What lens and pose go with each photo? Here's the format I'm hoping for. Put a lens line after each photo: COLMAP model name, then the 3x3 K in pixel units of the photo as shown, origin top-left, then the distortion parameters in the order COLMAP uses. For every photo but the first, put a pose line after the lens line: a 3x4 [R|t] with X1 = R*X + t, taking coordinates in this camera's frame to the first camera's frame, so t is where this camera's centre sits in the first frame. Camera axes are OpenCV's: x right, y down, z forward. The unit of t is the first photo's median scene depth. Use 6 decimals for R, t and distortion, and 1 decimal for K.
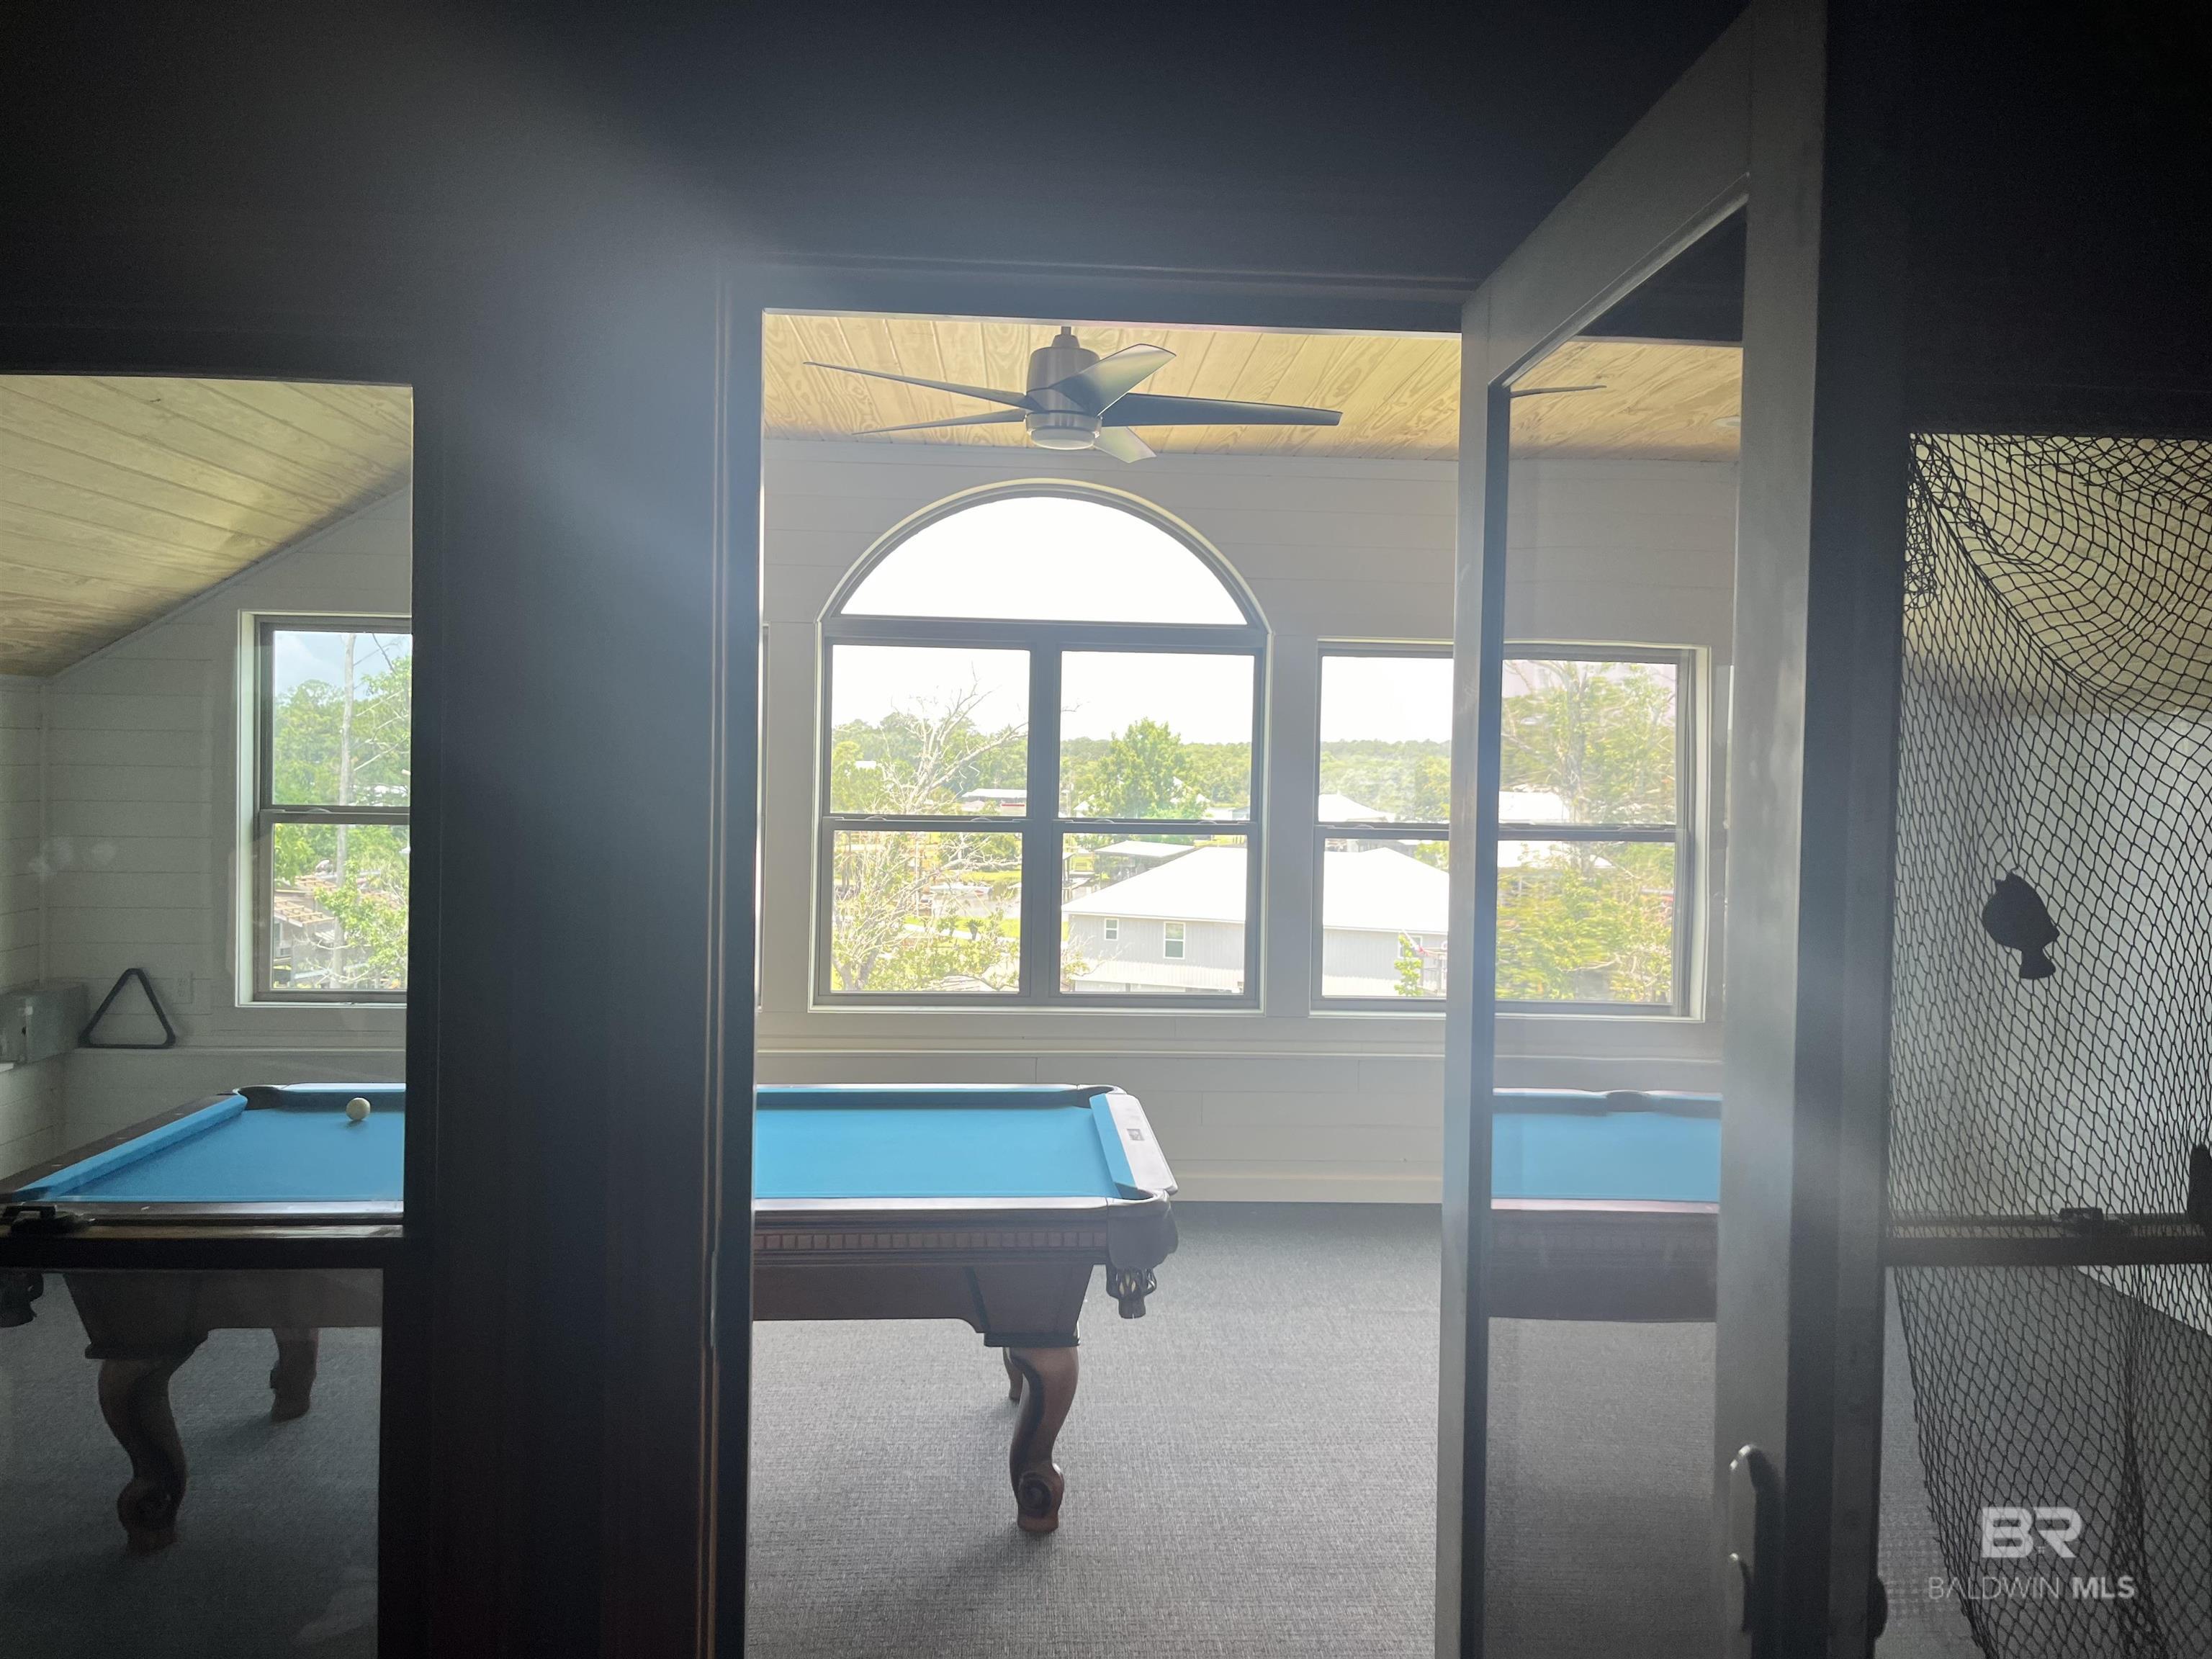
lens RADIAL K [[1716.7, 0, 1108.0], [0, 1716.7, 827.6], [0, 0, 1]] dist [0.039384, -0.000384]
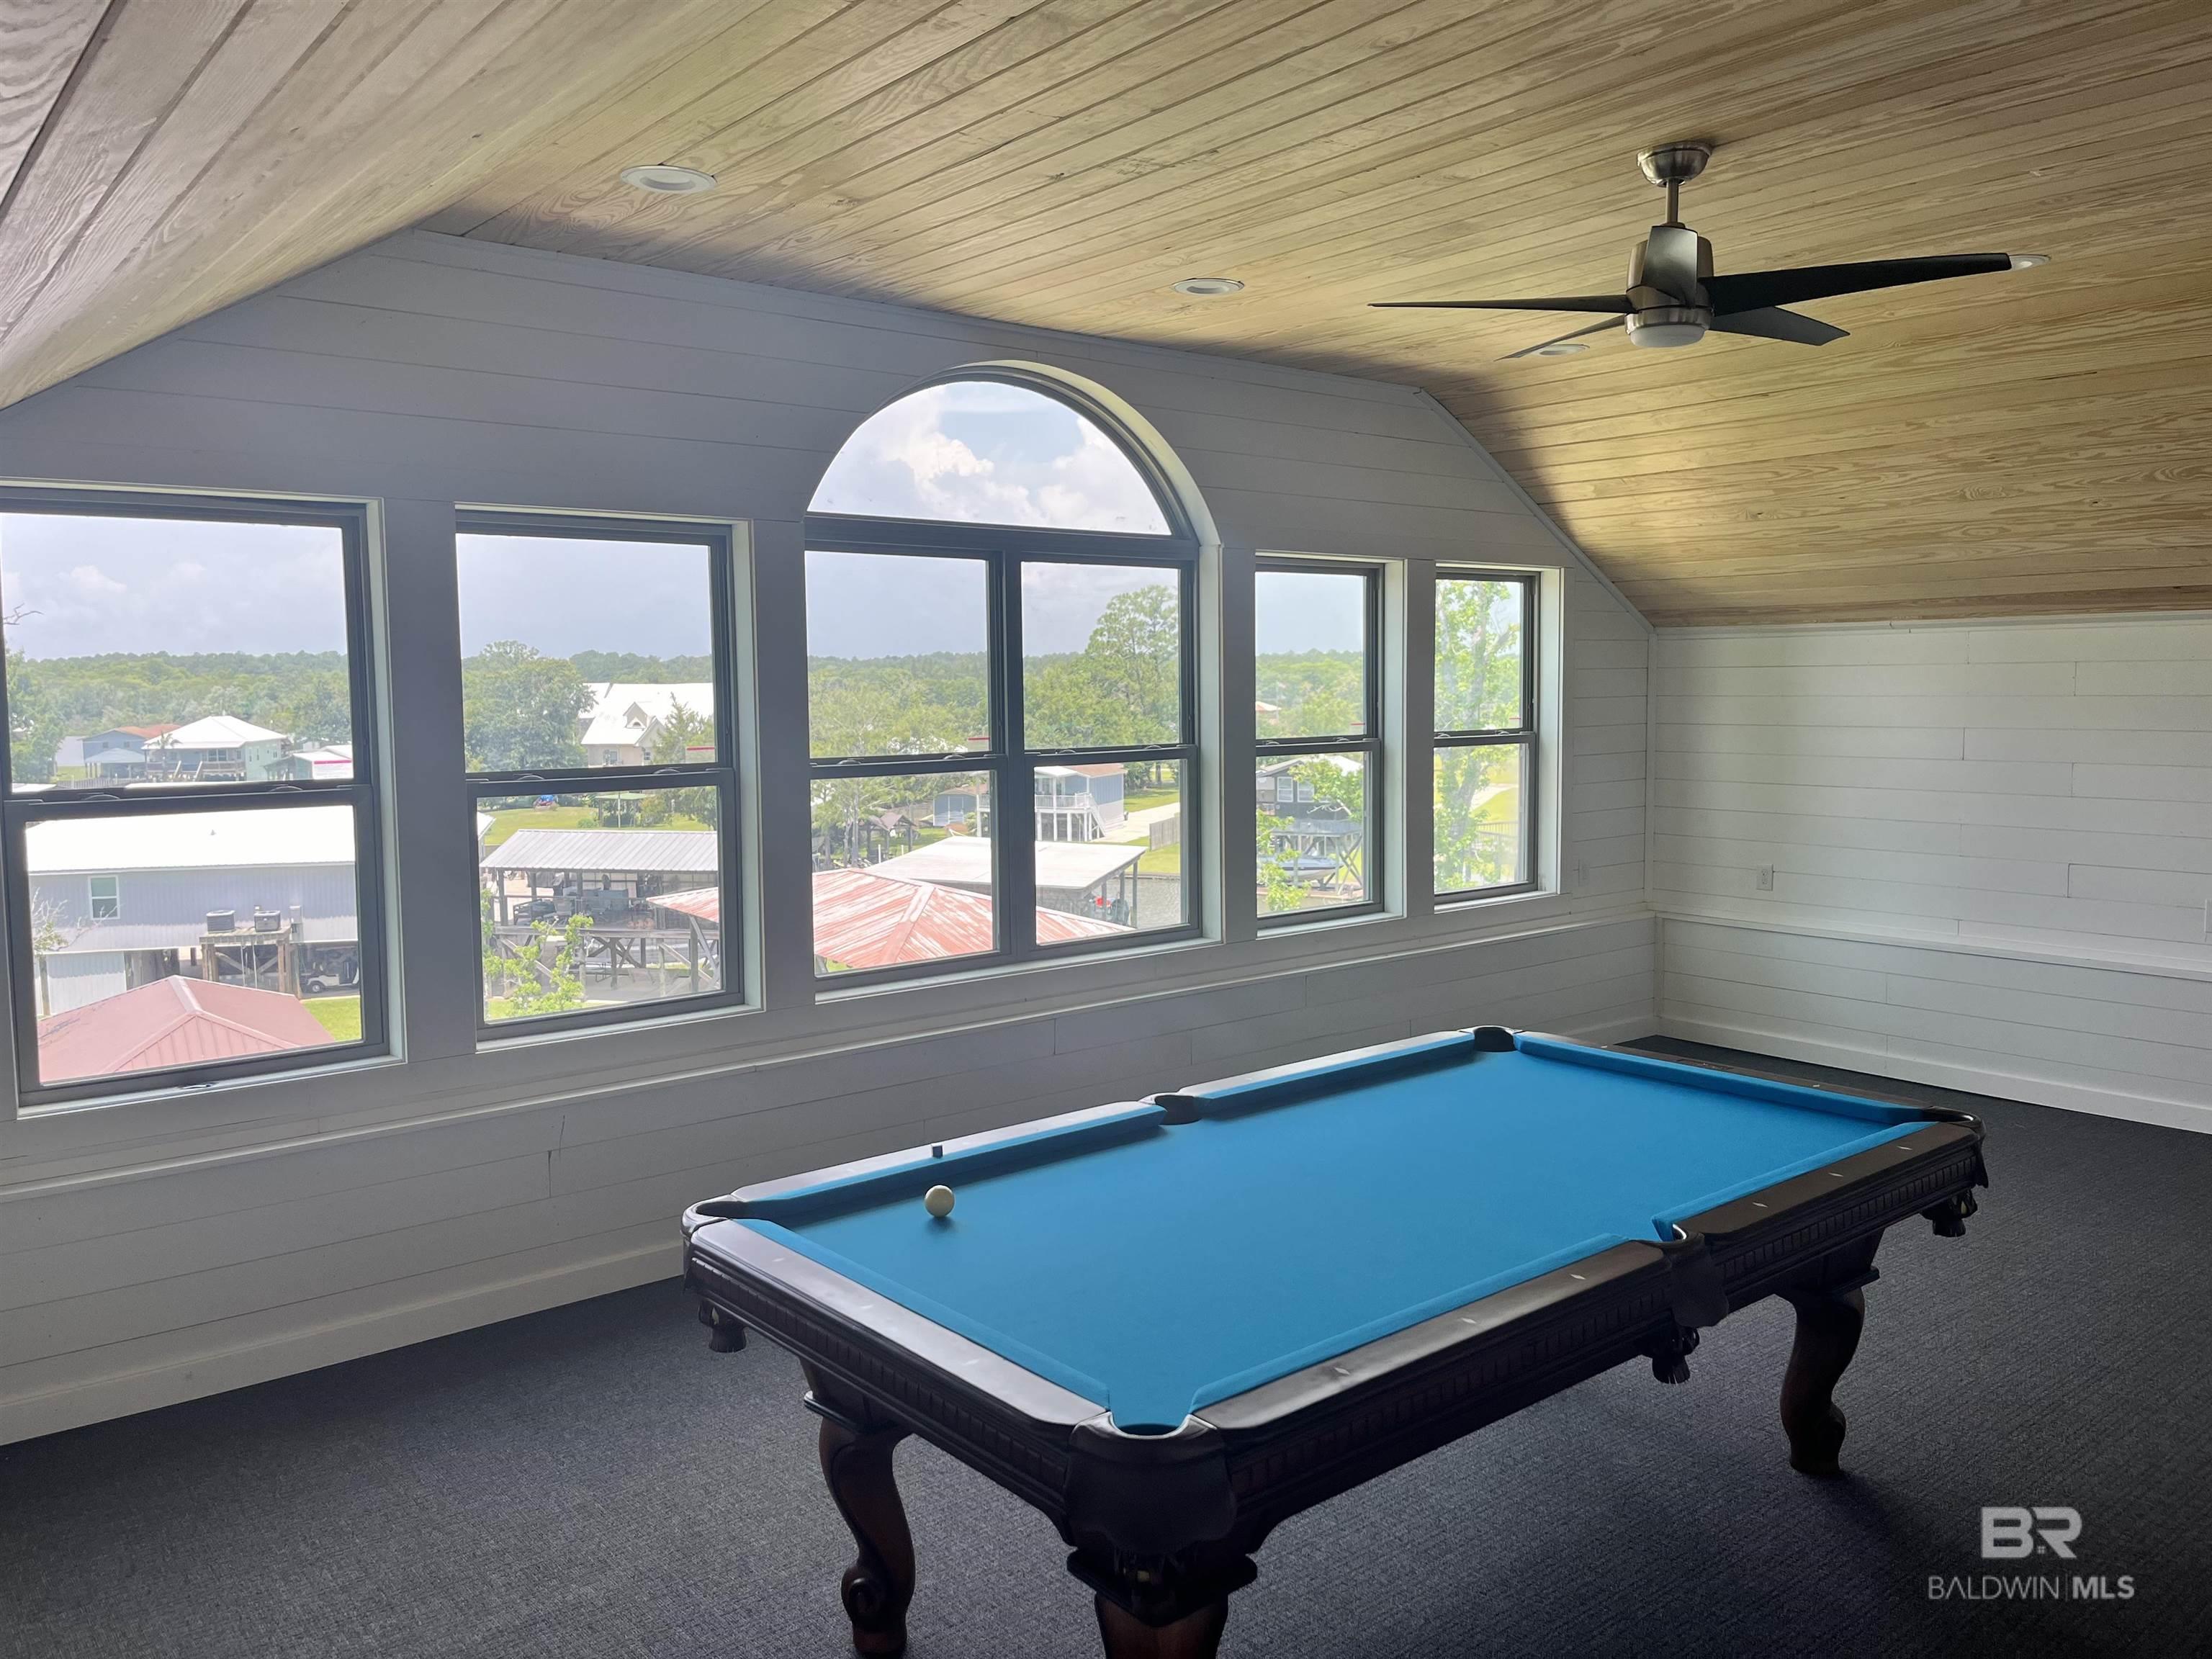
lens RADIAL K [[1716.7, 0, 1167.8], [0, 1716.7, 828.1], [0, 0, 1]] dist [0.039384, -0.000384]
pose [[0.822664, -0.076018, 0.563423, -0.472683], [0.046663, 0.996705, 0.066344, -0.021099], [-0.566610, -0.028288, 0.823501, 0.224416]]
